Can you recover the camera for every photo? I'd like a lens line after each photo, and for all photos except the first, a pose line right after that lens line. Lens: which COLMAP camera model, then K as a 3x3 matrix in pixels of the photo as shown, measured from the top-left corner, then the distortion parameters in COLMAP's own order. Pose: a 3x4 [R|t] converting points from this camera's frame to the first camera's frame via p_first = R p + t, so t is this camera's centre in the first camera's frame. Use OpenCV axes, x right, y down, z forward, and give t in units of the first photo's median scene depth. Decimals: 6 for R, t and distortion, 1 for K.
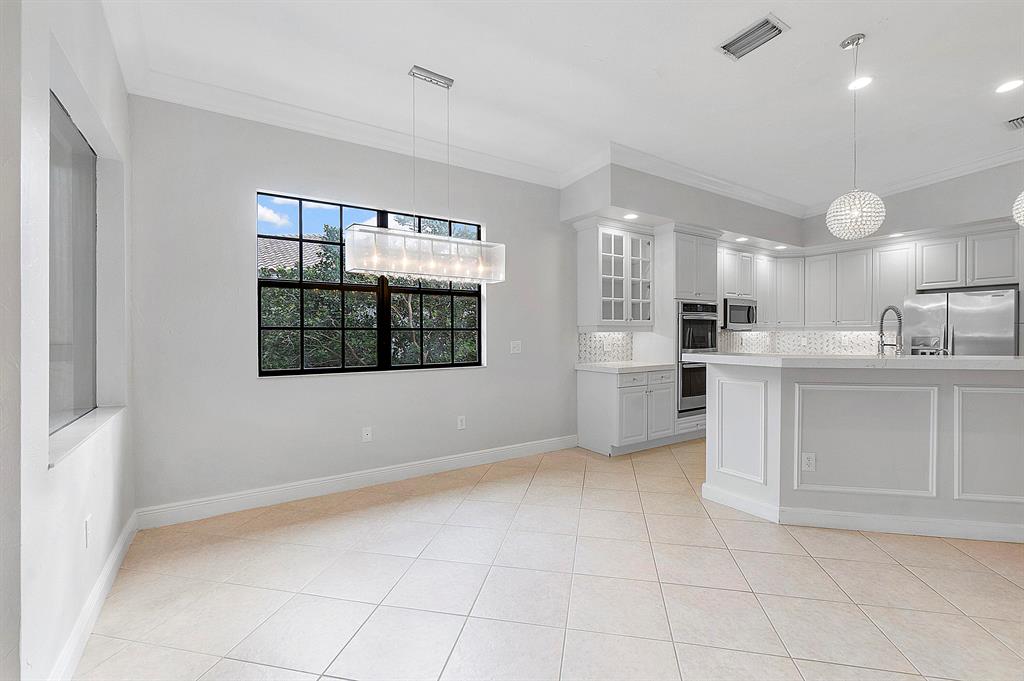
lens RADIAL K [[442.1, 0, 514.7], [0, 442.1, 338.0], [0, 0, 1]] dist [0.005104, -0.000559]
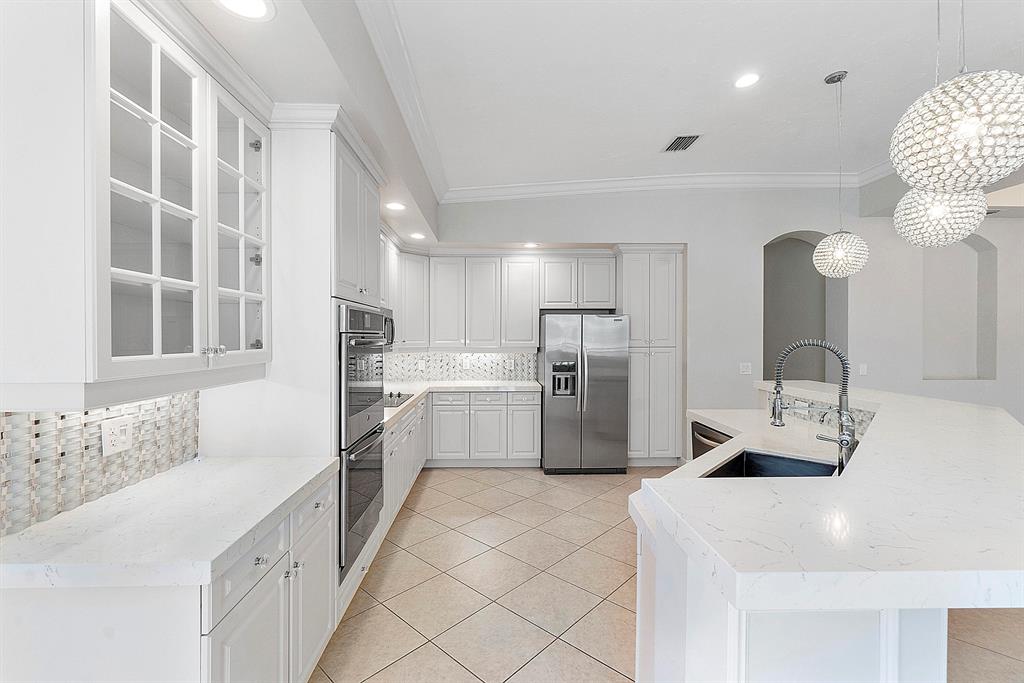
lens RADIAL K [[442.1, 0, 504.7], [0, 442.1, 340.4], [0, 0, 1]] dist [0.005104, -0.000559]
pose [[0.531471, -0.001900, 0.847074, 0.096337], [0.006471, 0.999977, -0.001818, -0.045671], [-0.847052, 0.006448, 0.531471, 0.627704]]
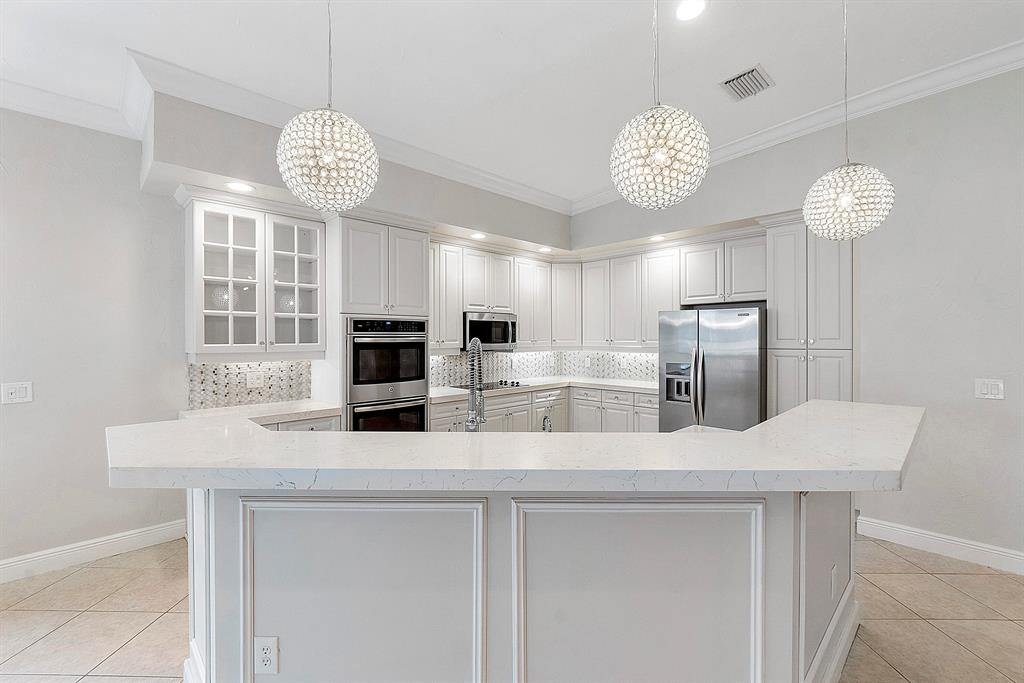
lens RADIAL K [[442.1, 0, 508.4], [0, 442.1, 338.3], [0, 0, 1]] dist [0.005104, -0.000559]
pose [[0.984534, 0.002514, 0.175178, 0.482528], [-0.001006, 0.999962, -0.008699, -0.042003], [-0.175193, 0.008389, 0.984498, 0.261751]]
